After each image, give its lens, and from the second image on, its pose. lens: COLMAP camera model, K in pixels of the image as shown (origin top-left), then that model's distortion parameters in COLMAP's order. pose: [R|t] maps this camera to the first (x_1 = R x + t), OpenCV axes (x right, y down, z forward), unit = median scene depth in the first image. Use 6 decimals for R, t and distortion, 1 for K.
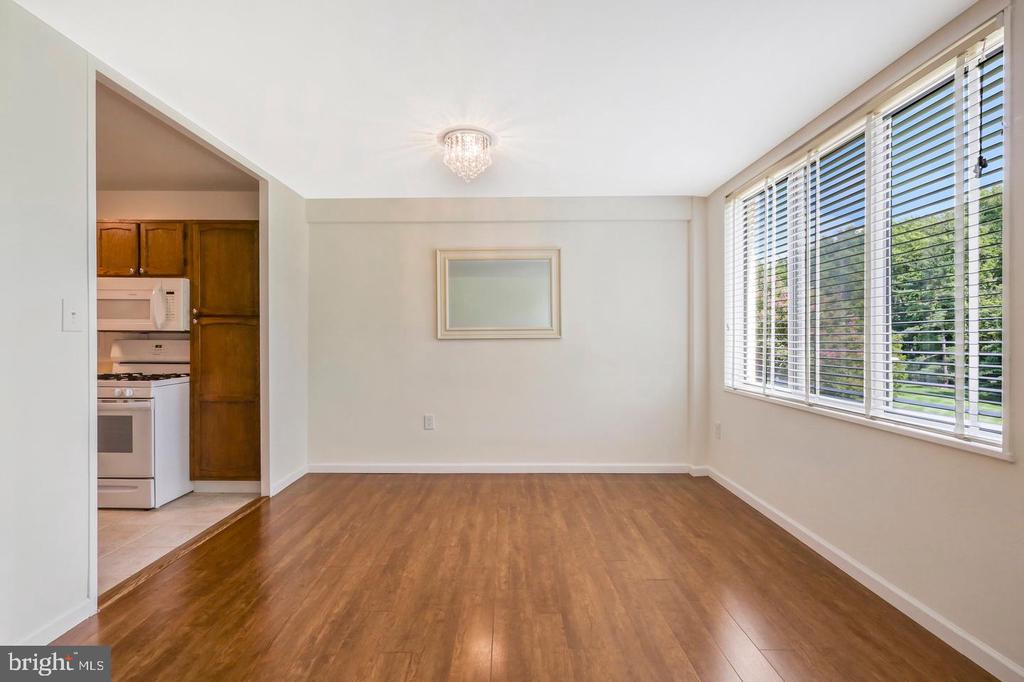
lens RADIAL K [[485.3, 0, 512.0], [0, 485.3, 341.0], [0, 0, 1]] dist [0.003245, 0.000831]
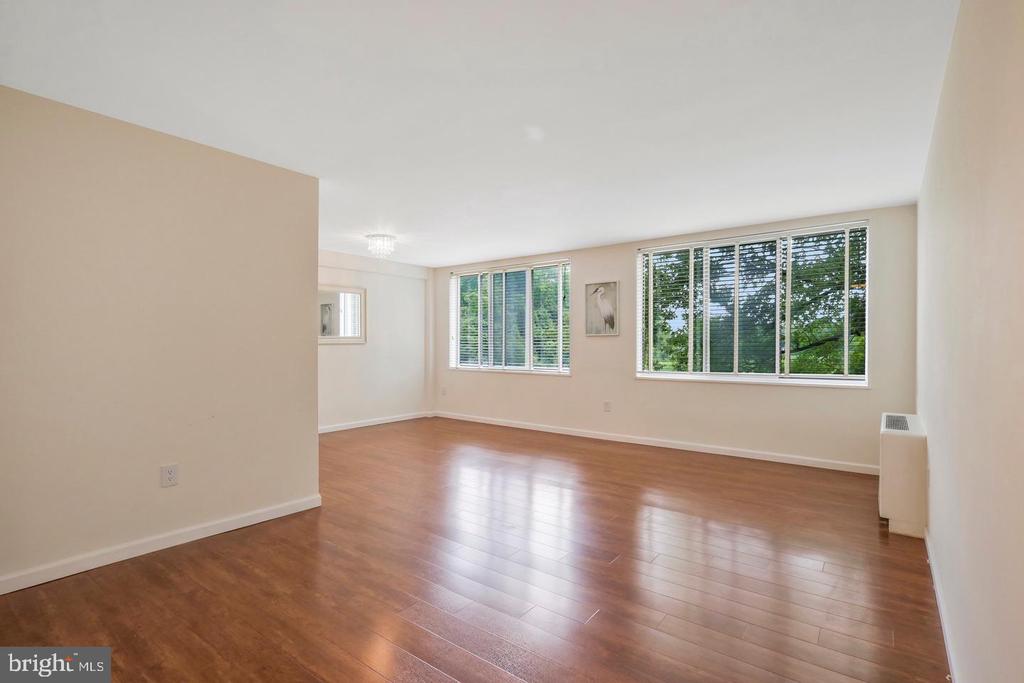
lens RADIAL K [[485.3, 0, 512.0], [0, 485.3, 341.5], [0, 0, 1]] dist [0.003245, 0.000831]
pose [[0.610980, 0.006759, 0.791617, -0.992363], [0.000068, 0.999963, -0.008591, 0.001934], [-0.791646, 0.005302, 0.610957, -0.430386]]
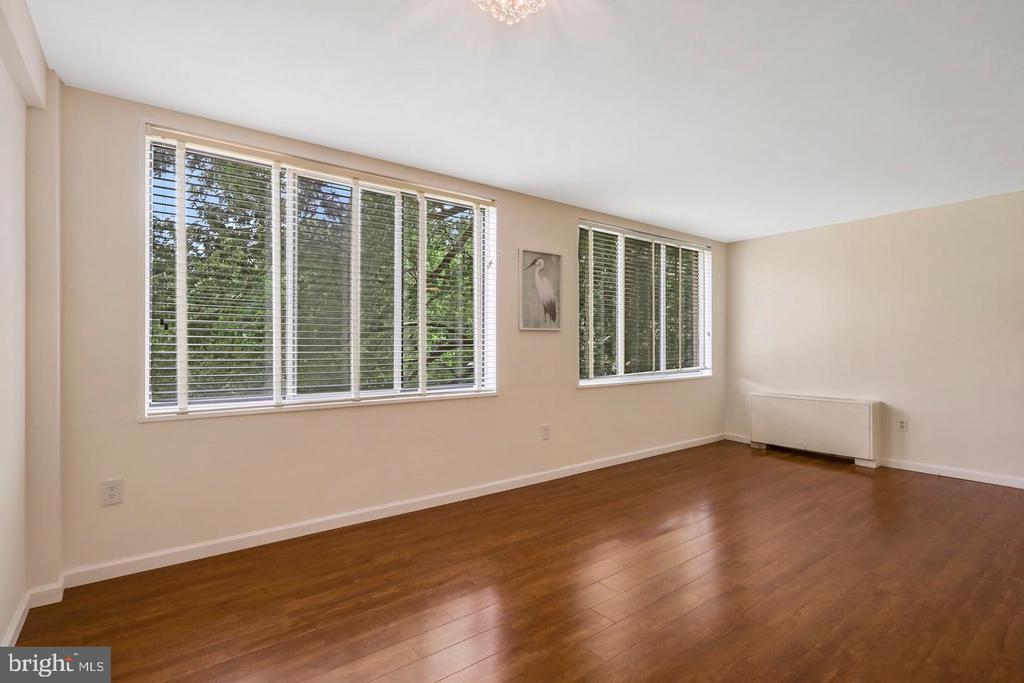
lens RADIAL K [[485.3, 0, 512.0], [0, 485.3, 341.5], [0, 0, 1]] dist [0.003245, 0.000831]
pose [[-0.608299, 0.008874, 0.793658, -0.375880], [0.003627, 0.999958, -0.008401, 0.002912], [-0.793699, -0.002231, -0.608306, 1.012100]]
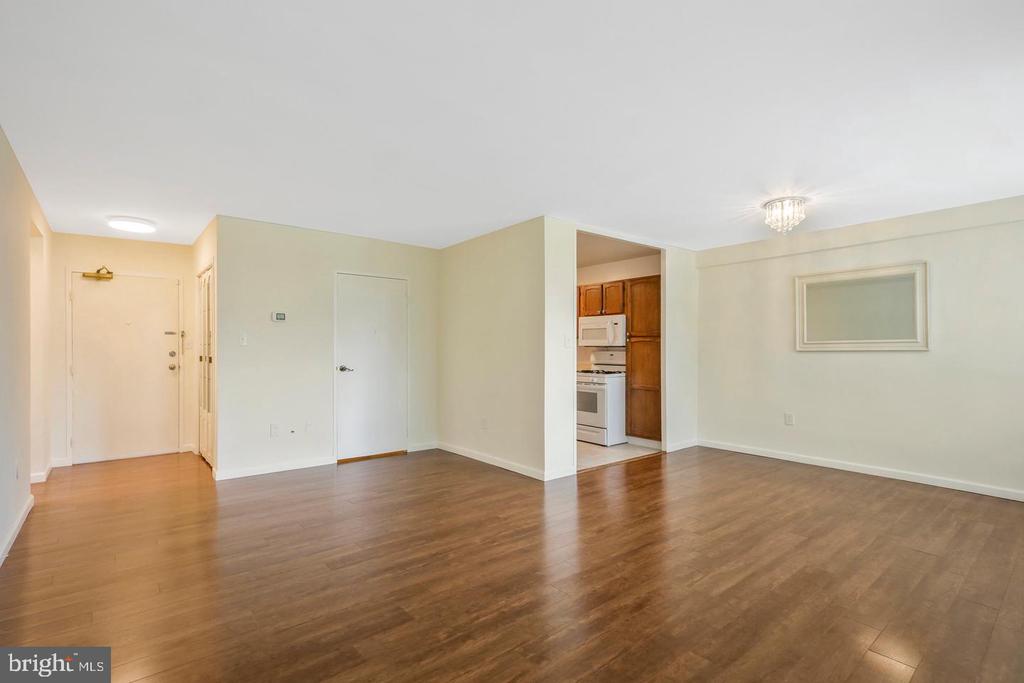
lens RADIAL K [[476.3, 0, 508.8], [0, 476.3, 353.8], [0, 0, 1]] dist [-0.000490, 0.000084]
pose [[0.626223, 0.004993, -0.779628, 0.363555], [-0.003808, 0.999987, 0.003345, 0.002409], [0.779635, 0.000874, 0.626234, -0.338539]]
